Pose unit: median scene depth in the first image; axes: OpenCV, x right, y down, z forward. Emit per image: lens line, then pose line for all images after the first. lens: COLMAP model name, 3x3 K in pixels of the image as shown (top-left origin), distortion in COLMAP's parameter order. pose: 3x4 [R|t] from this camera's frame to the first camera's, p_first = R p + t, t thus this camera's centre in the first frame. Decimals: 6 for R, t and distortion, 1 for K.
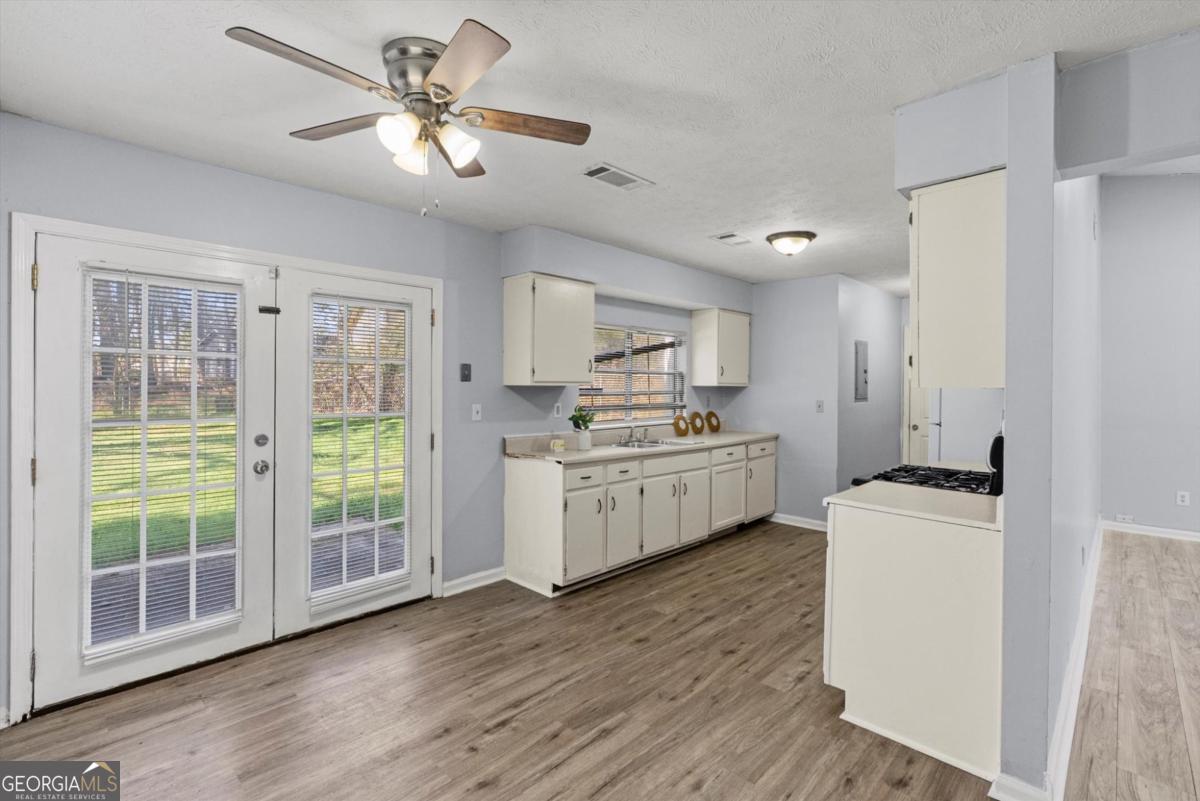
lens RADIAL K [[543.0, 0, 605.5], [0, 543.0, 388.4], [0, 0, 1]] dist [-0.006097, 0.001855]
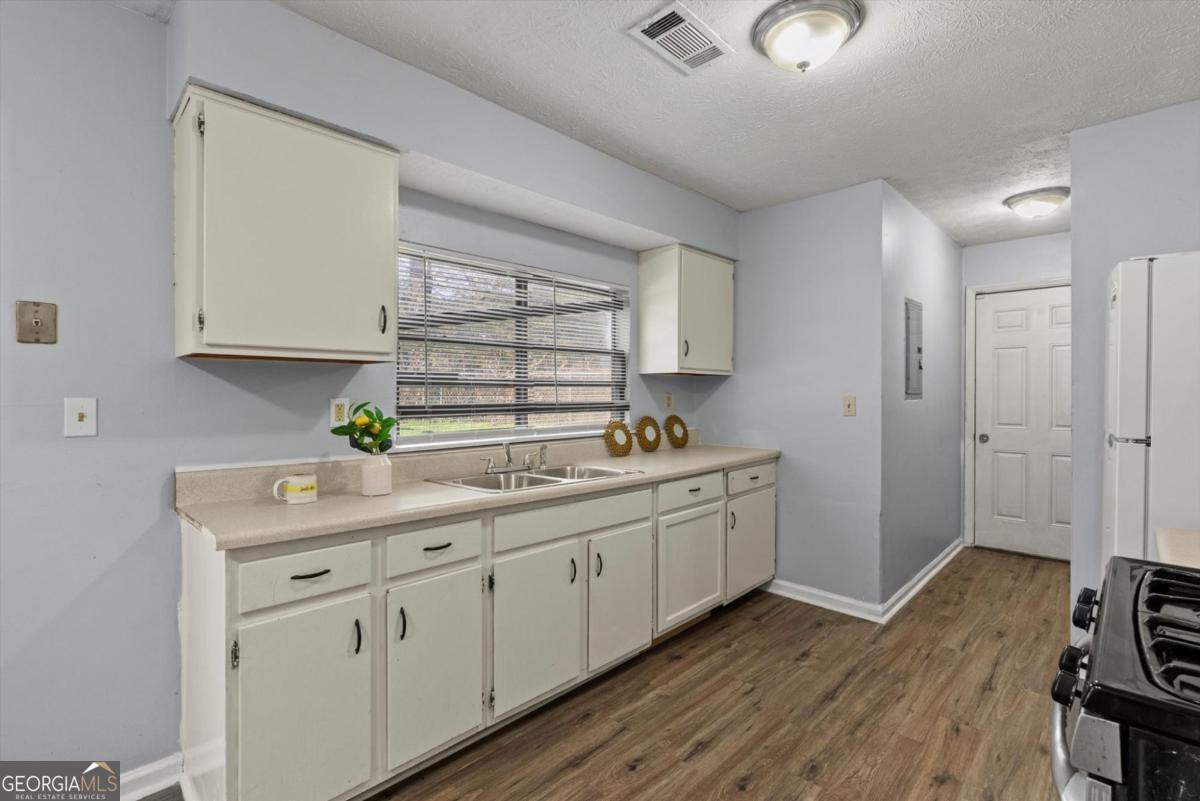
lens RADIAL K [[543.0, 0, 605.4], [0, 543.0, 390.6], [0, 0, 1]] dist [-0.006097, 0.001855]
pose [[0.999984, -0.003138, -0.004705, 0.156464], [0.003112, 0.999979, -0.005675, 0.022714], [0.004723, 0.005661, 0.999973, 0.486017]]
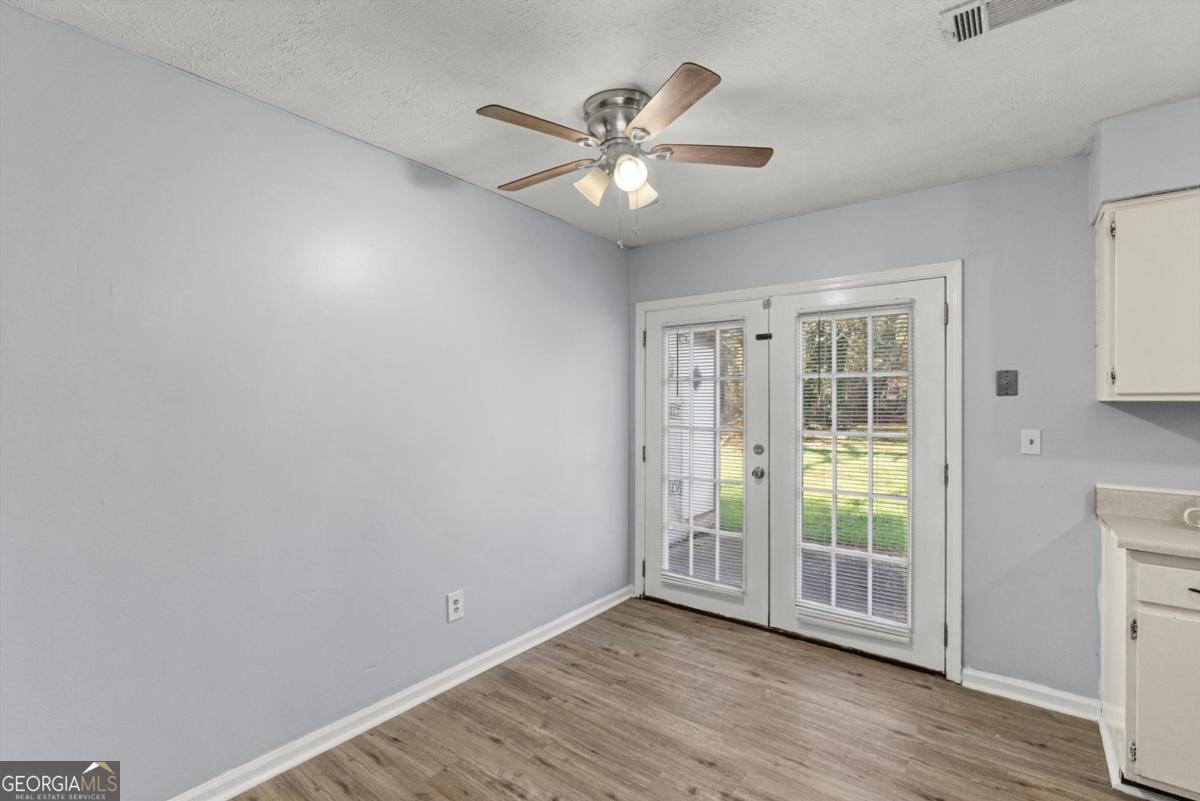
lens RADIAL K [[543.0, 0, 599.6], [0, 543.0, 404.6], [0, 0, 1]] dist [-0.006097, 0.001855]
pose [[0.113993, 0.000530, -0.993481, 0.309836], [-0.004452, 0.999990, 0.000022, 0.000465], [0.993472, 0.004420, 0.113994, 0.338014]]
